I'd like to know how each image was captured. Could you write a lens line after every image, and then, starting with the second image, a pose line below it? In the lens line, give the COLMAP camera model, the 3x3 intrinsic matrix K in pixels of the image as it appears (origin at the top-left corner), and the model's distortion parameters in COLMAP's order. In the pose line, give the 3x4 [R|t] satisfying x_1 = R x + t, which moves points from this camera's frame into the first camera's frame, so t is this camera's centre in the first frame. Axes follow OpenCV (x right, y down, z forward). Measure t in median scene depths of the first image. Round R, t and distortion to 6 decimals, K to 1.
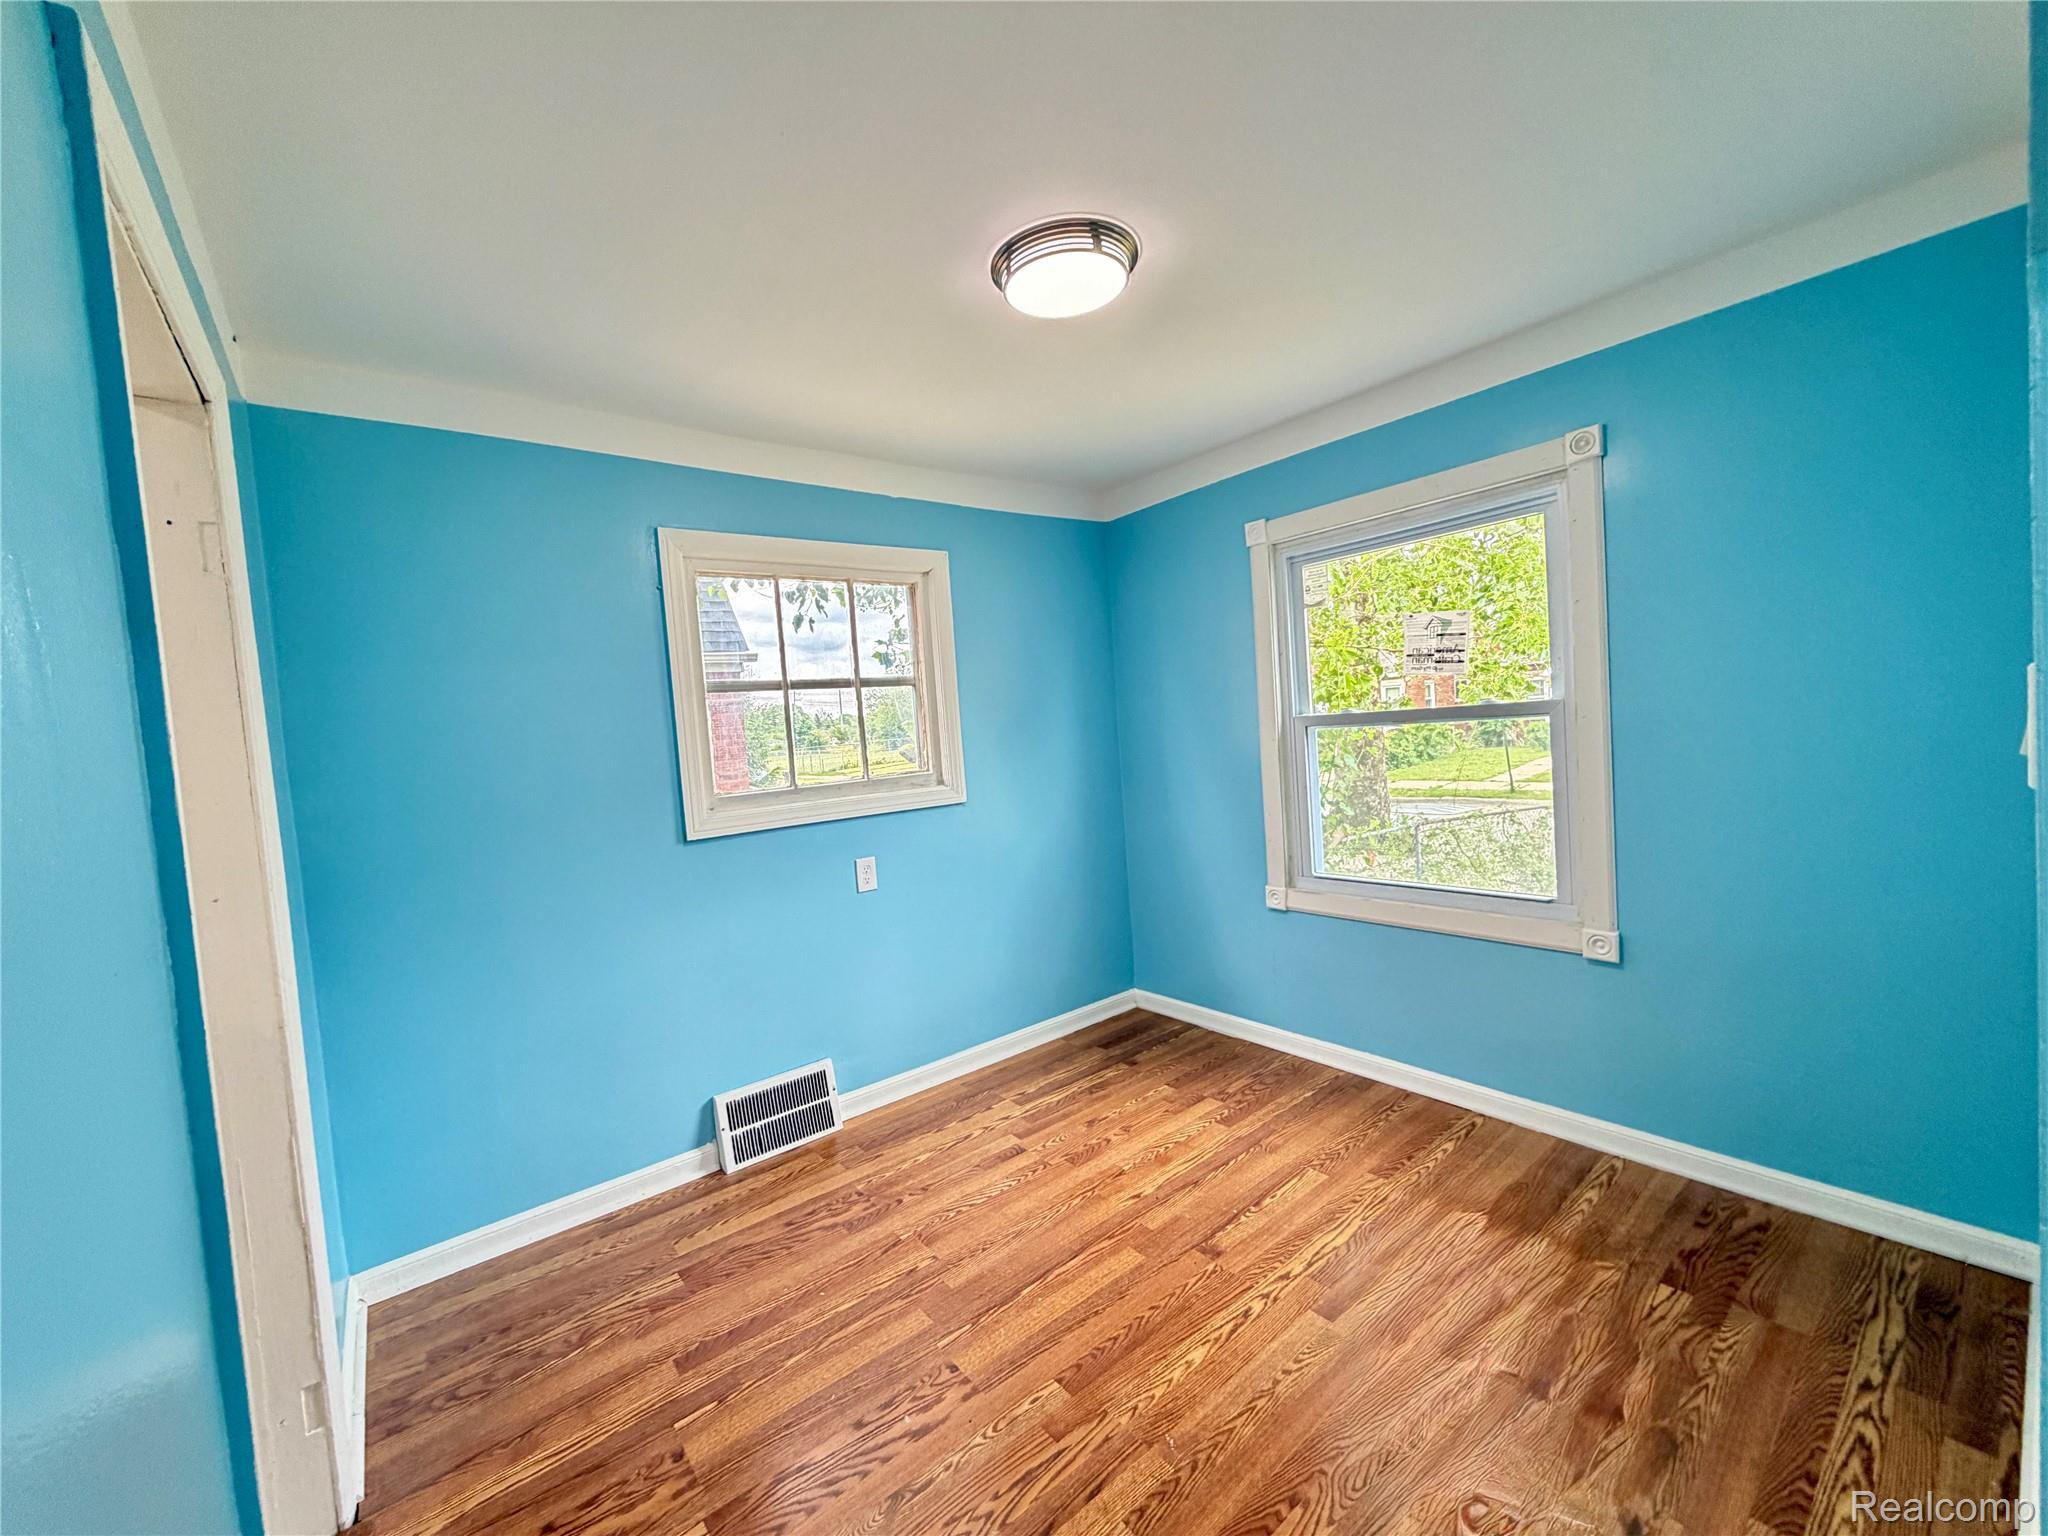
lens RADIAL K [[817.8, 0, 1021.2], [0, 817.8, 769.3], [0, 0, 1]] dist [0.002374, -0.000146]
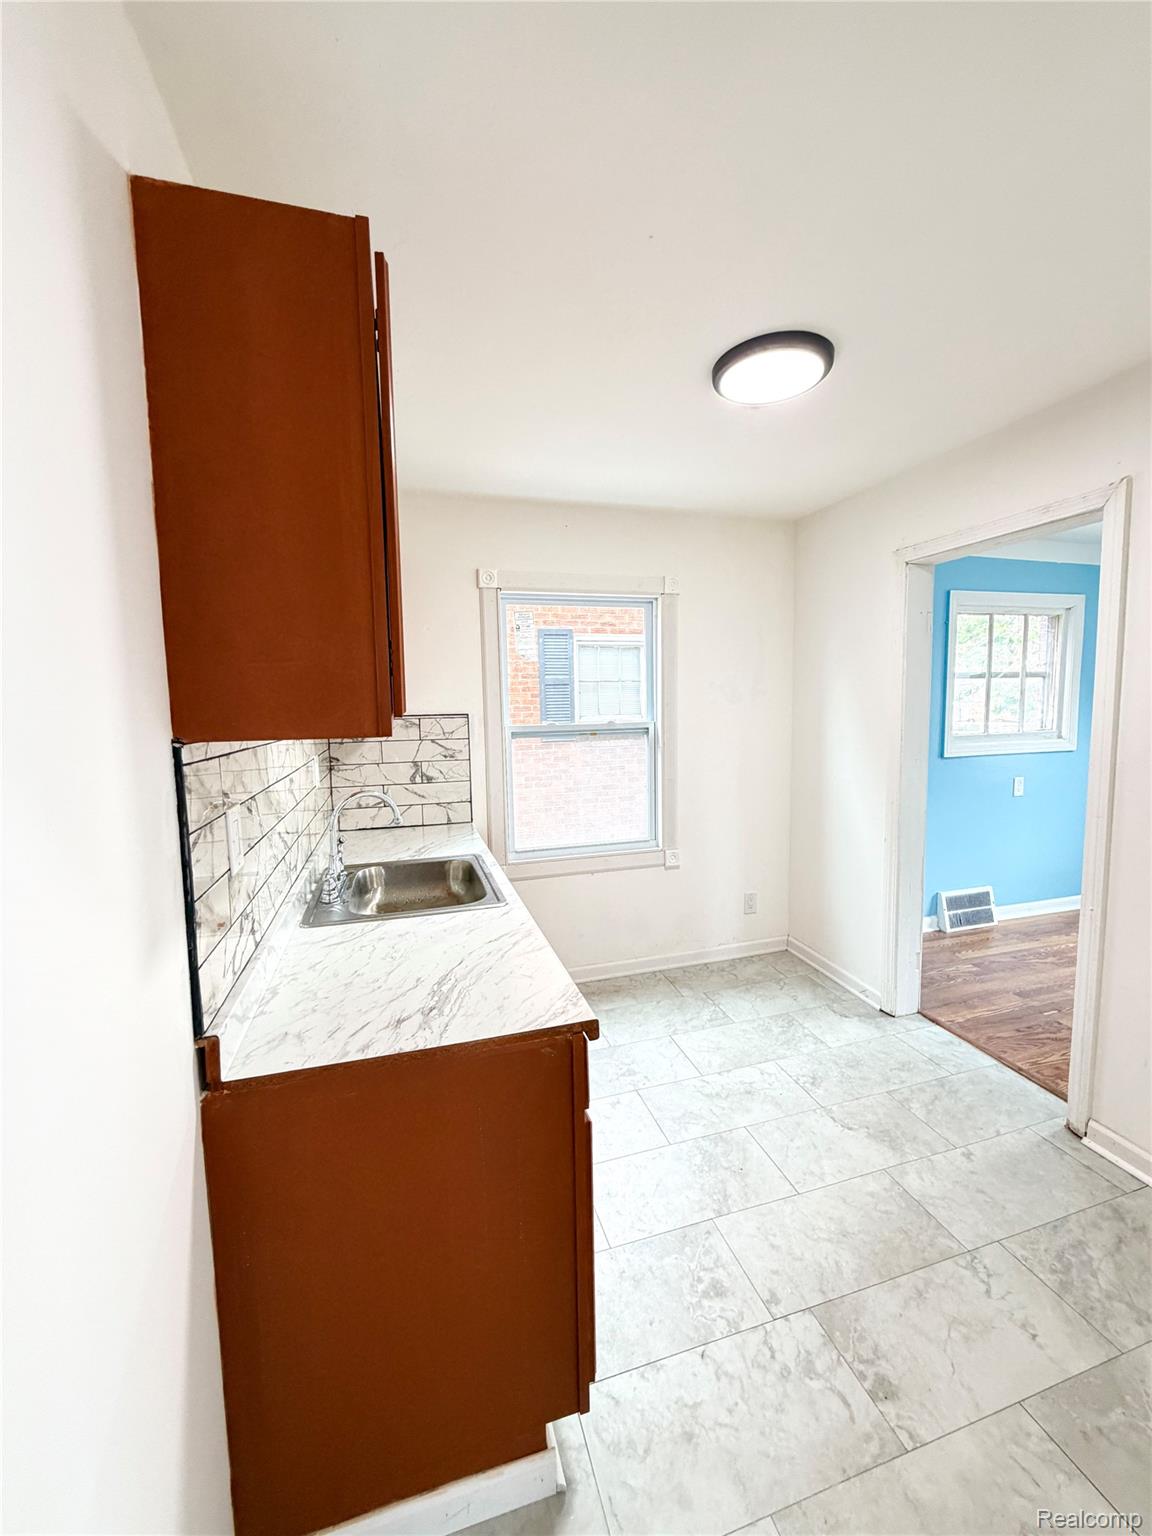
lens RADIAL K [[613.3, 0, 577.5], [0, 613.3, 765.1], [0, 0, 1]] dist [0.002374, -0.000146]
pose [[0.925118, 0.092122, -0.368335, -0.882162], [-0.067937, 0.994626, 0.078128, 0.068101], [0.373553, -0.047254, 0.926404, -0.842824]]
